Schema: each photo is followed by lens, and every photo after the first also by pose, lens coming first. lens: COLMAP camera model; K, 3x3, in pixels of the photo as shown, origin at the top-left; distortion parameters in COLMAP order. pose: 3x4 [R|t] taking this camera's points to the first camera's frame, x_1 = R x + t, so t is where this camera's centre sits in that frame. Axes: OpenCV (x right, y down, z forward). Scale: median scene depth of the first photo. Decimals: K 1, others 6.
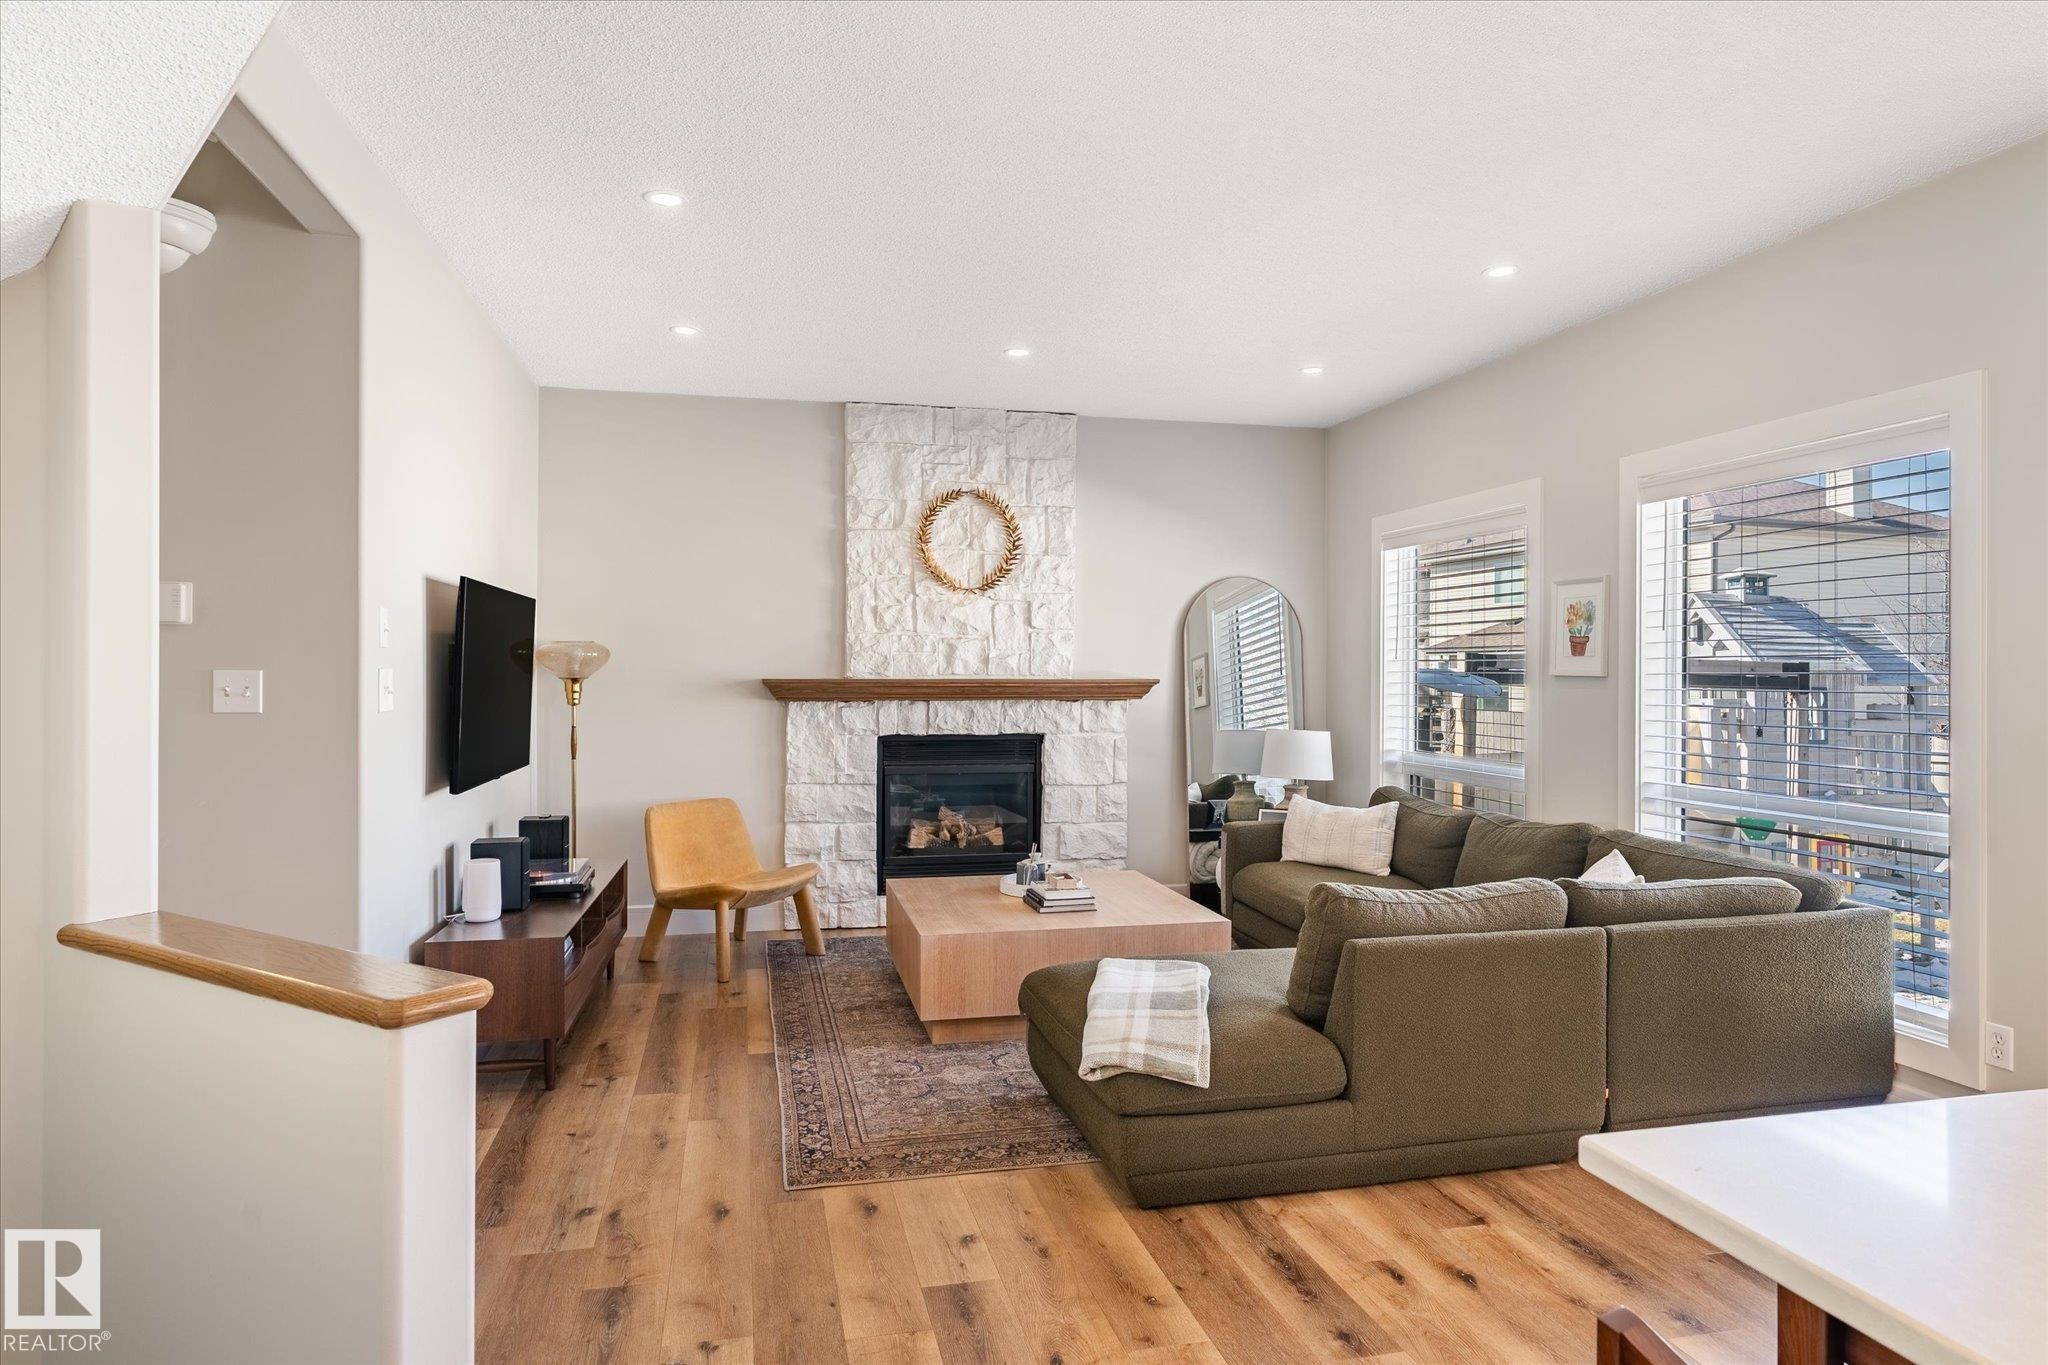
lens RADIAL K [[1168.5, 0, 1024.0], [0, 1168.5, 682.5], [0, 0, 1]] dist [-0.001458, -0.000020]
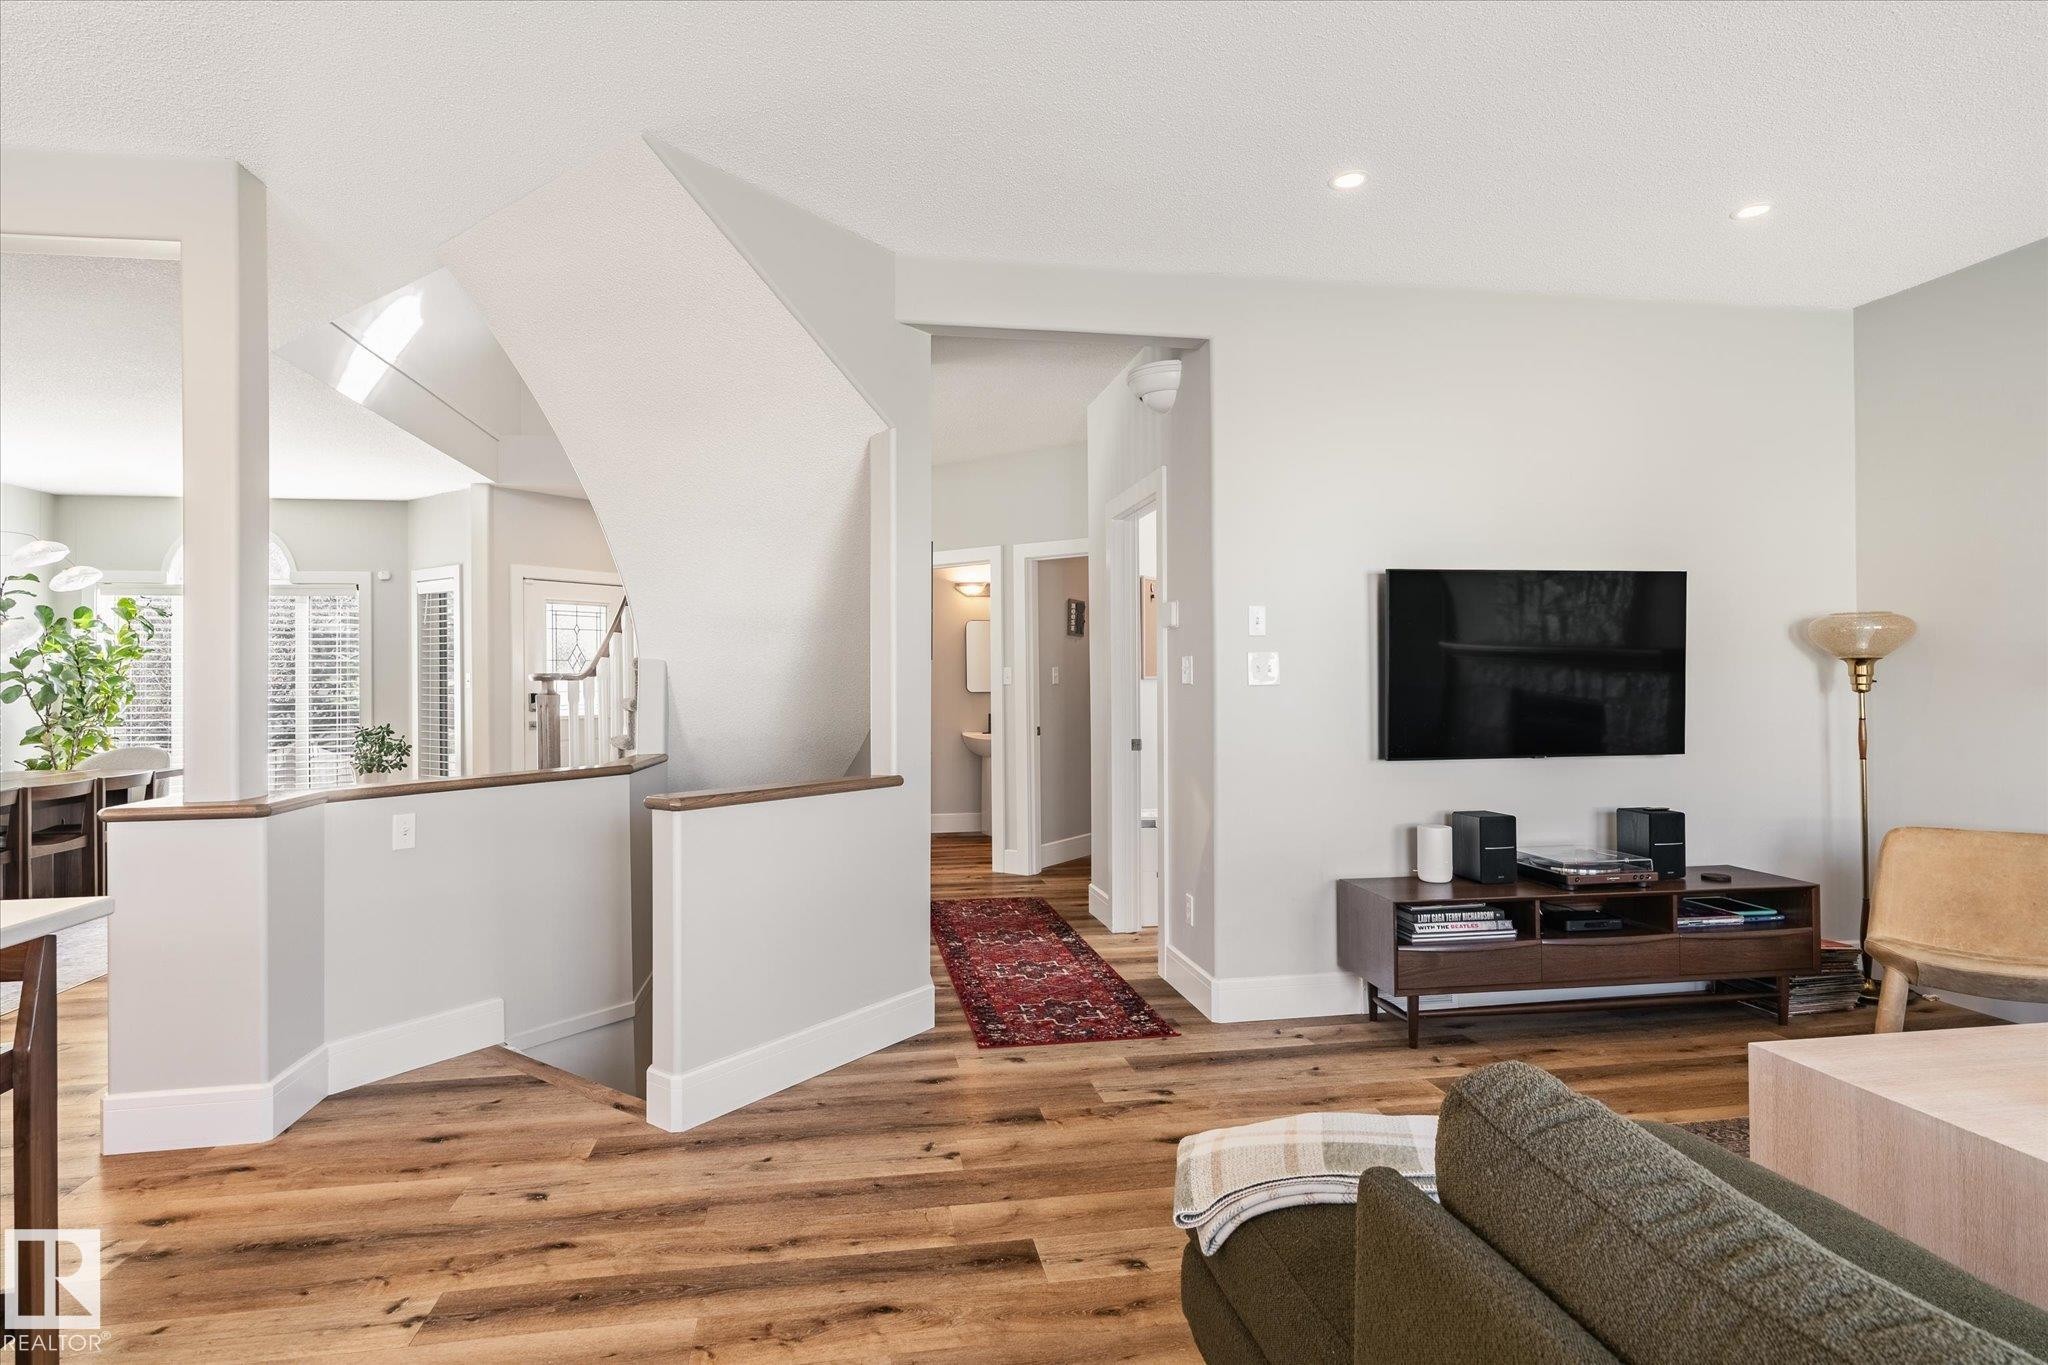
lens RADIAL K [[1058.3, 0, 1019.6], [0, 1058.3, 673.4], [0, 0, 1]] dist [-0.004089, 0.000465]
pose [[-0.055517, -0.011601, -0.998390, 0.340439], [0.000344, 0.999932, -0.011638, 0.013575], [0.998458, -0.000990, -0.055509, 0.419719]]
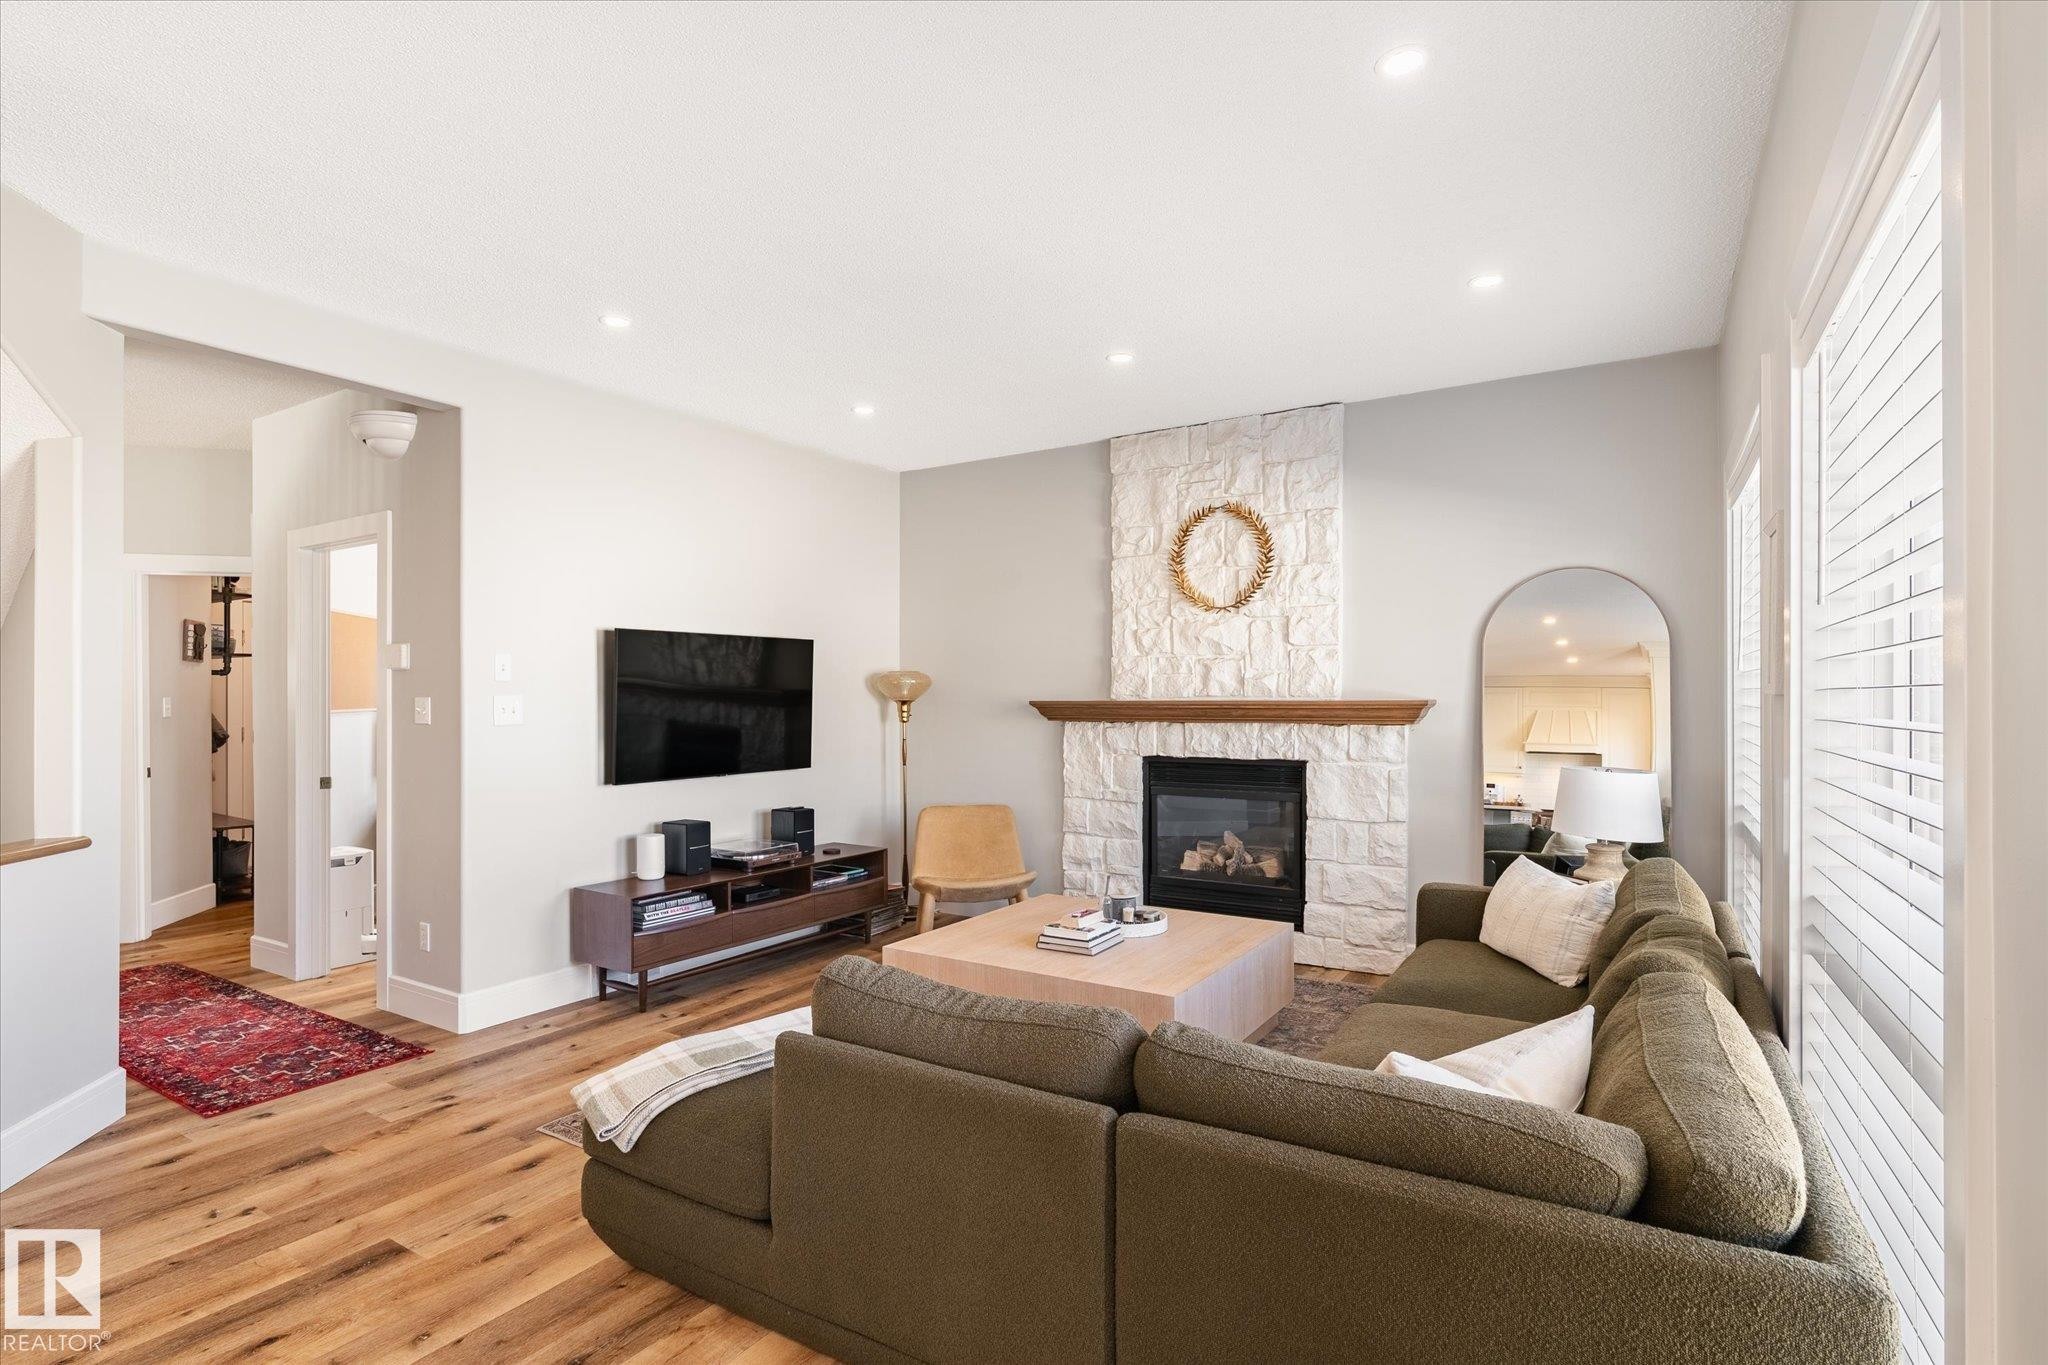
lens RADIAL K [[993.6, 0, 1018.1], [0, 993.6, 698.1], [0, 0, 1]] dist [-0.005425, 0.000200]
pose [[0.706990, -0.004043, -0.707212, 0.415086], [0.000395, 0.999986, -0.005322, -0.000786], [0.707223, 0.003484, 0.706982, 0.302566]]
